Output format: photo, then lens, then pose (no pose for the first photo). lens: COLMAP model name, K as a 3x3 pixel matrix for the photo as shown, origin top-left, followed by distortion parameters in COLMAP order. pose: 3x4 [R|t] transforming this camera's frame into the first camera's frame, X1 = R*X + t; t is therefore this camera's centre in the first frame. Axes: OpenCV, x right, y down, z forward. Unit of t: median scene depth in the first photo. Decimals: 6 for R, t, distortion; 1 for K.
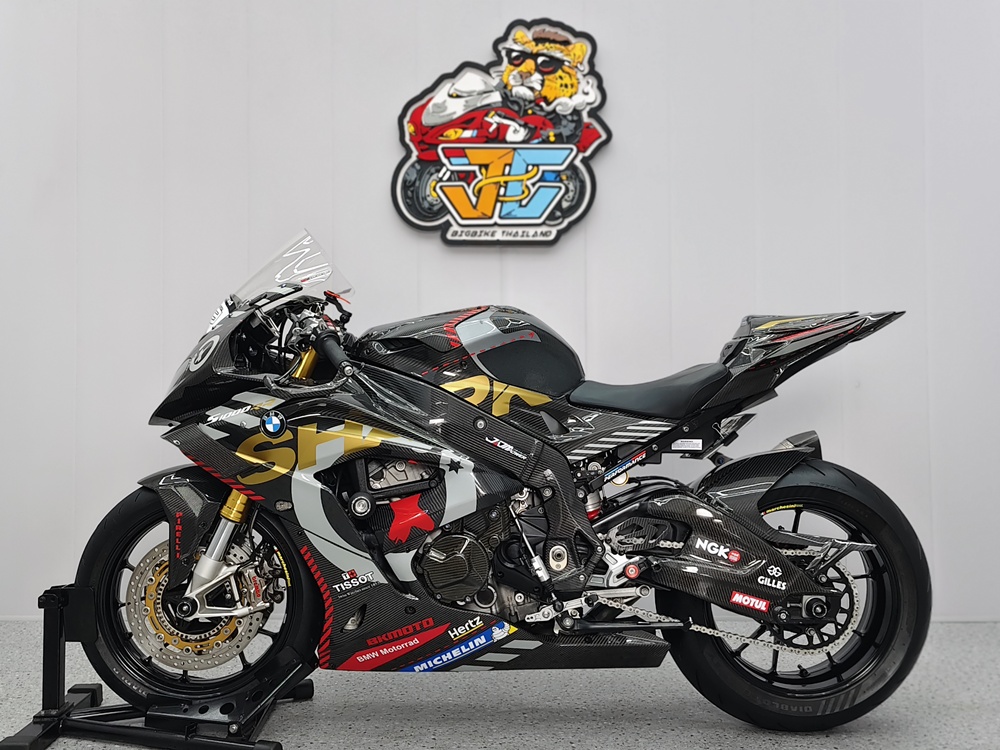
lens RADIAL K [[1043.1, 0, 499.5], [0, 1043.1, 359.0], [0, 0, 1]] dist [0.024026, 0.012242]
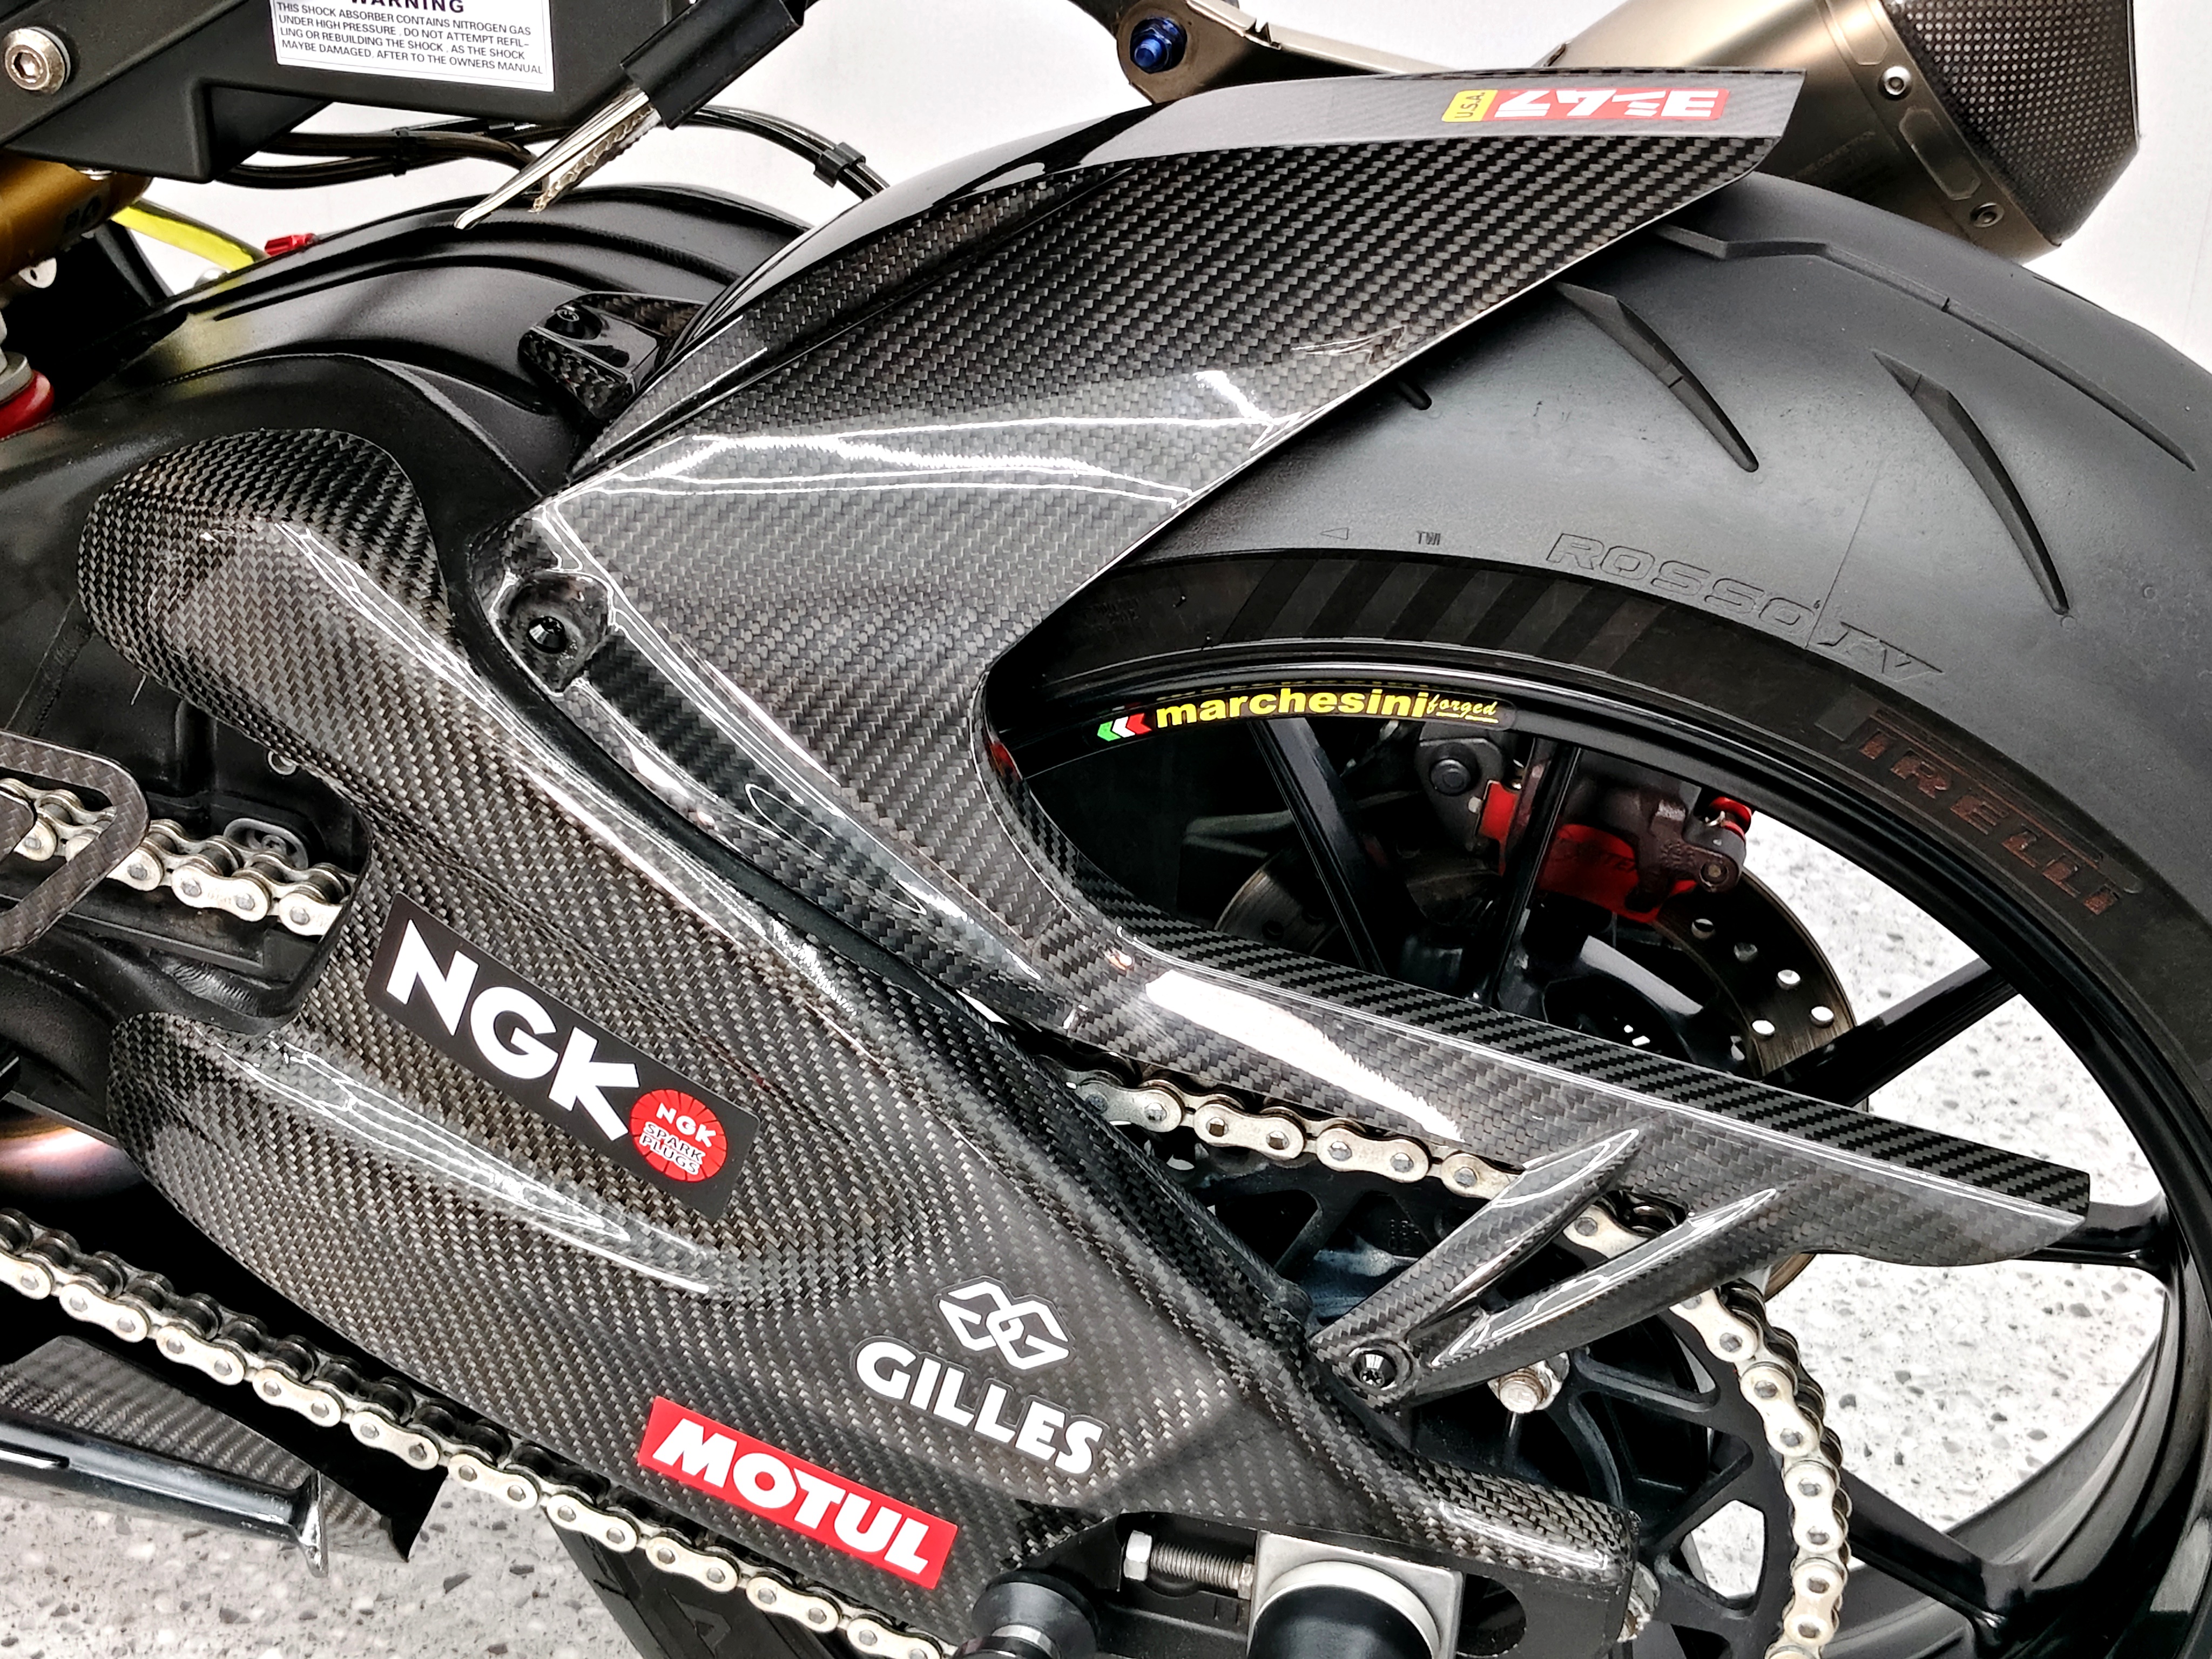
lens RADIAL K [[3248.1, 0, 1159.2], [0, 3248.1, 833.4], [0, 0, 1]] dist [0.062920, 0.019334]
pose [[0.956537, 0.160670, -0.243355, 0.345766], [-0.007878, 0.848454, 0.529210, -0.020757], [0.291504, -0.504292, 0.812844, 0.738371]]
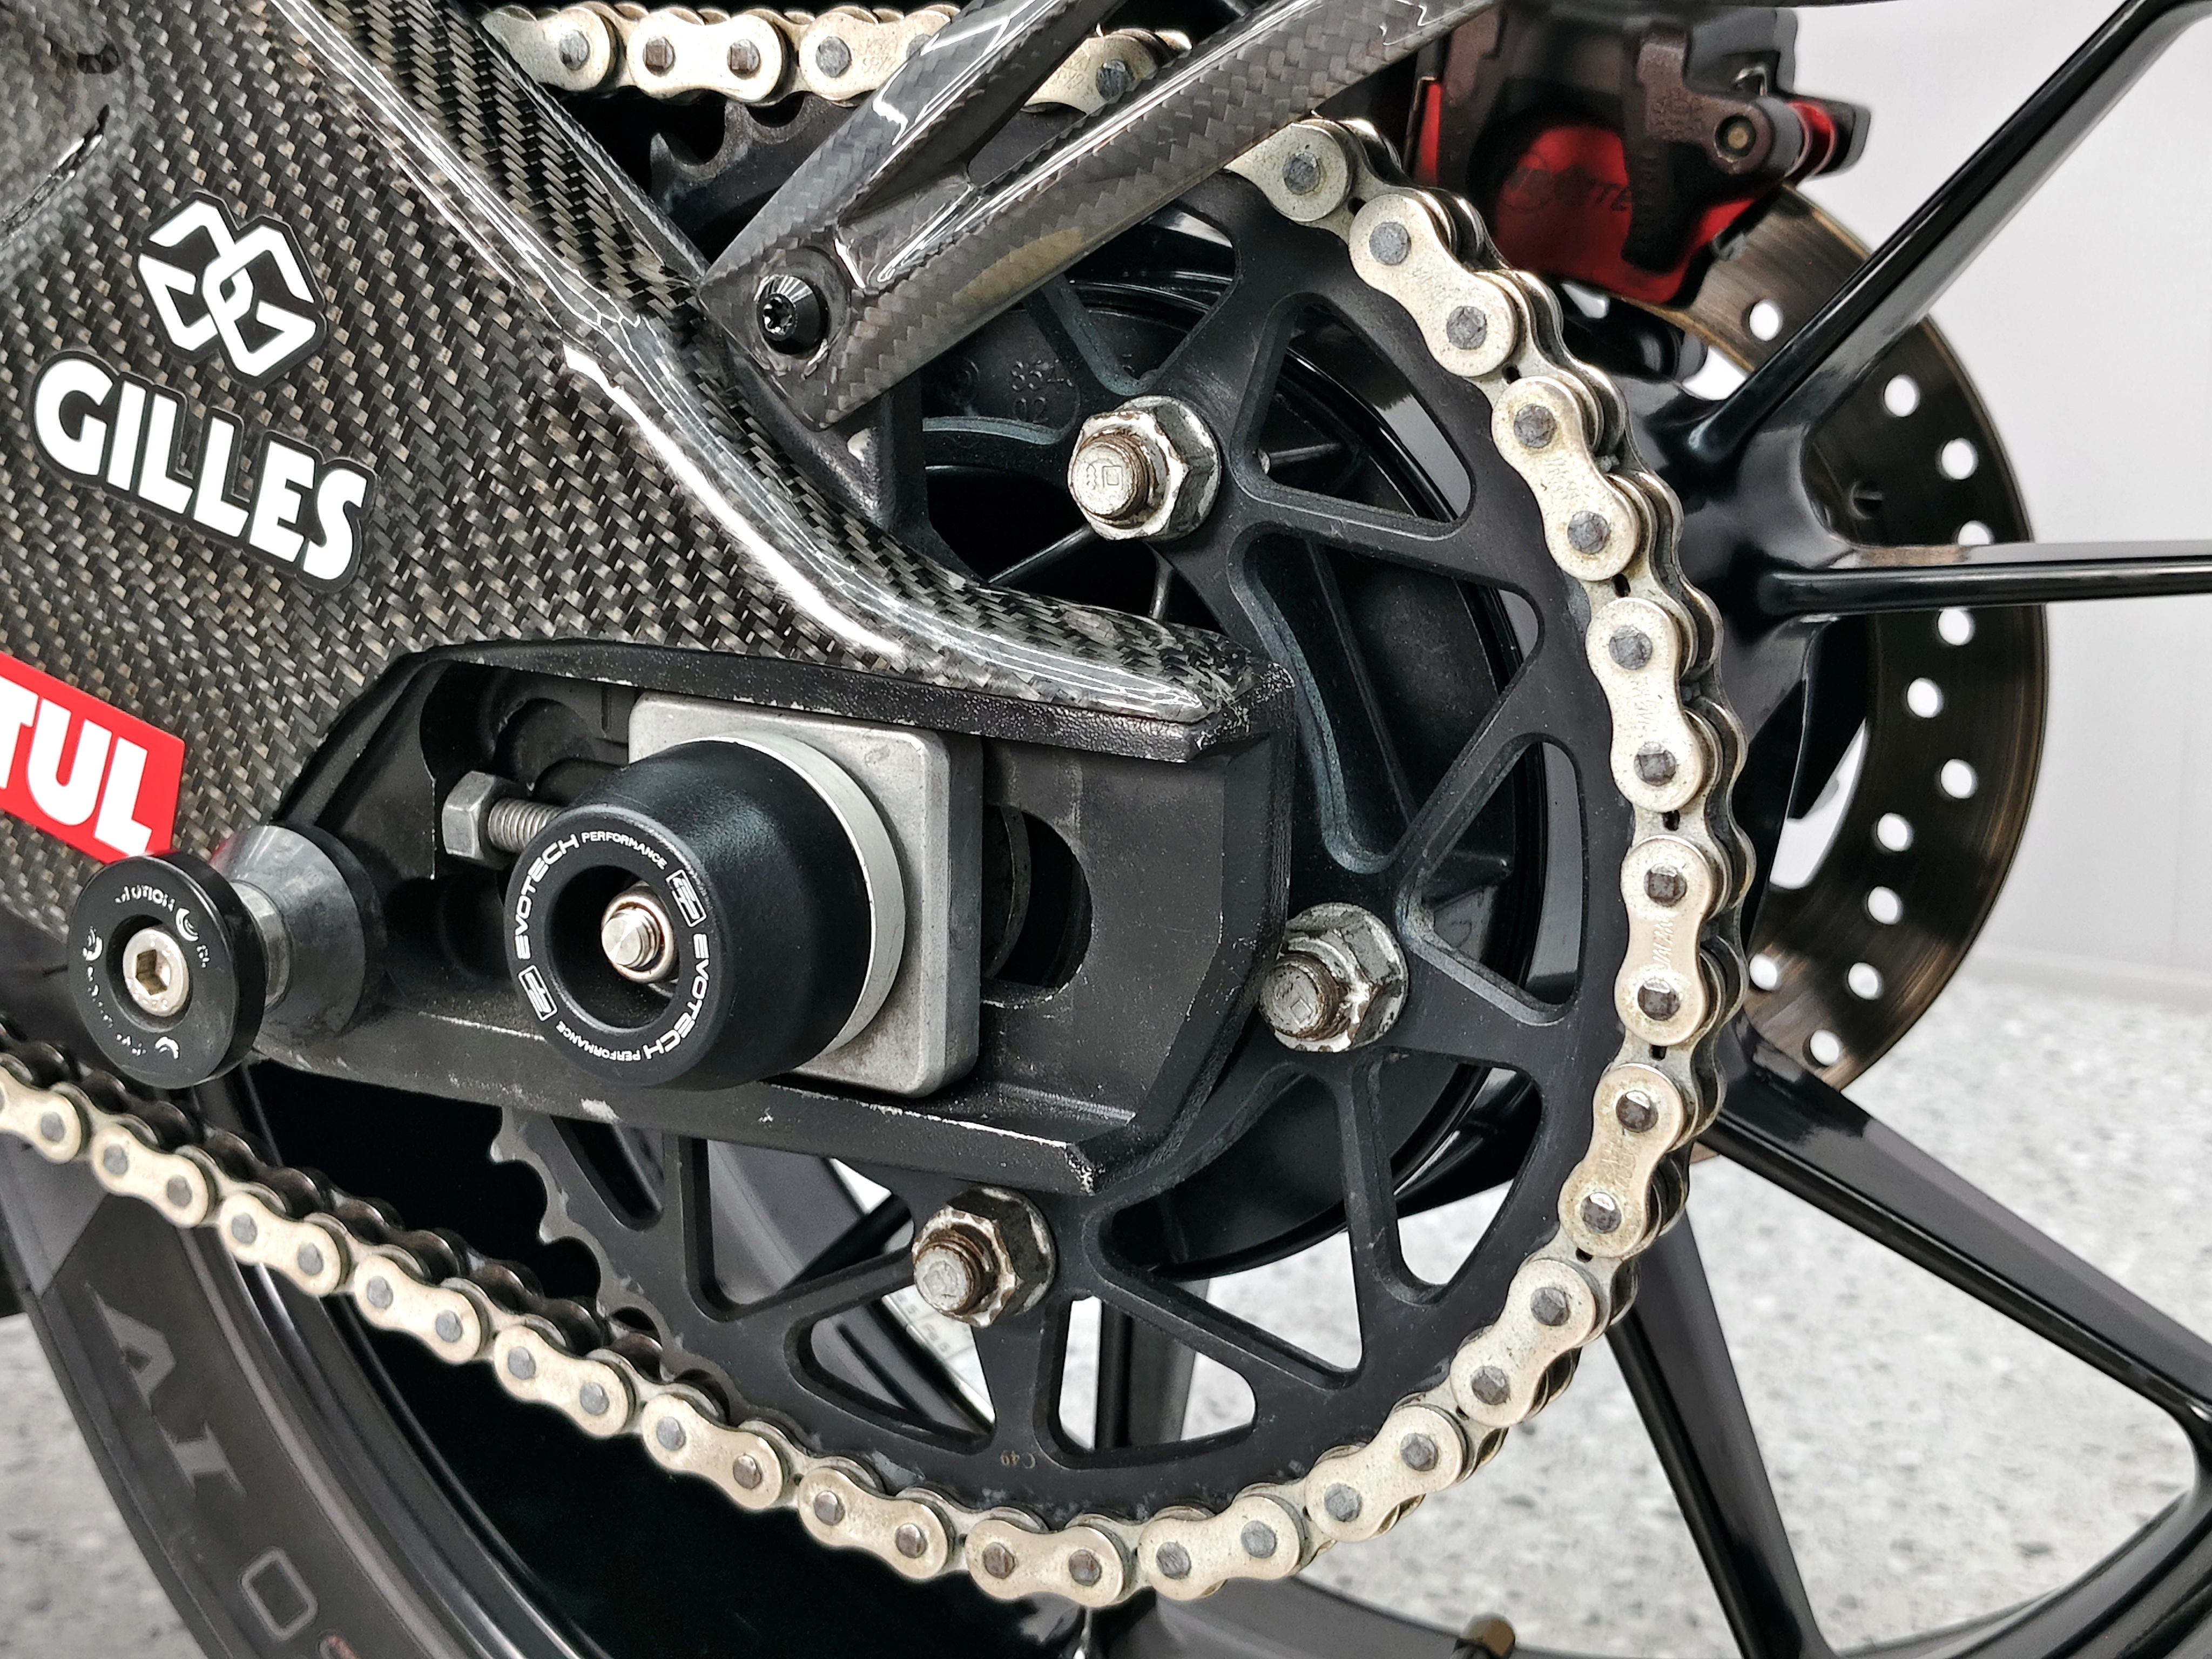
lens RADIAL K [[3273.8, 0, 1106.0], [0, 3273.8, 829.5], [0, 0, 1]] dist [0.007793, -0.001177]
pose [[0.849631, 0.102914, -0.517238, 0.407475], [0.020394, 0.973630, 0.227221, 0.186678], [0.526983, -0.203603, 0.825127, 0.838299]]
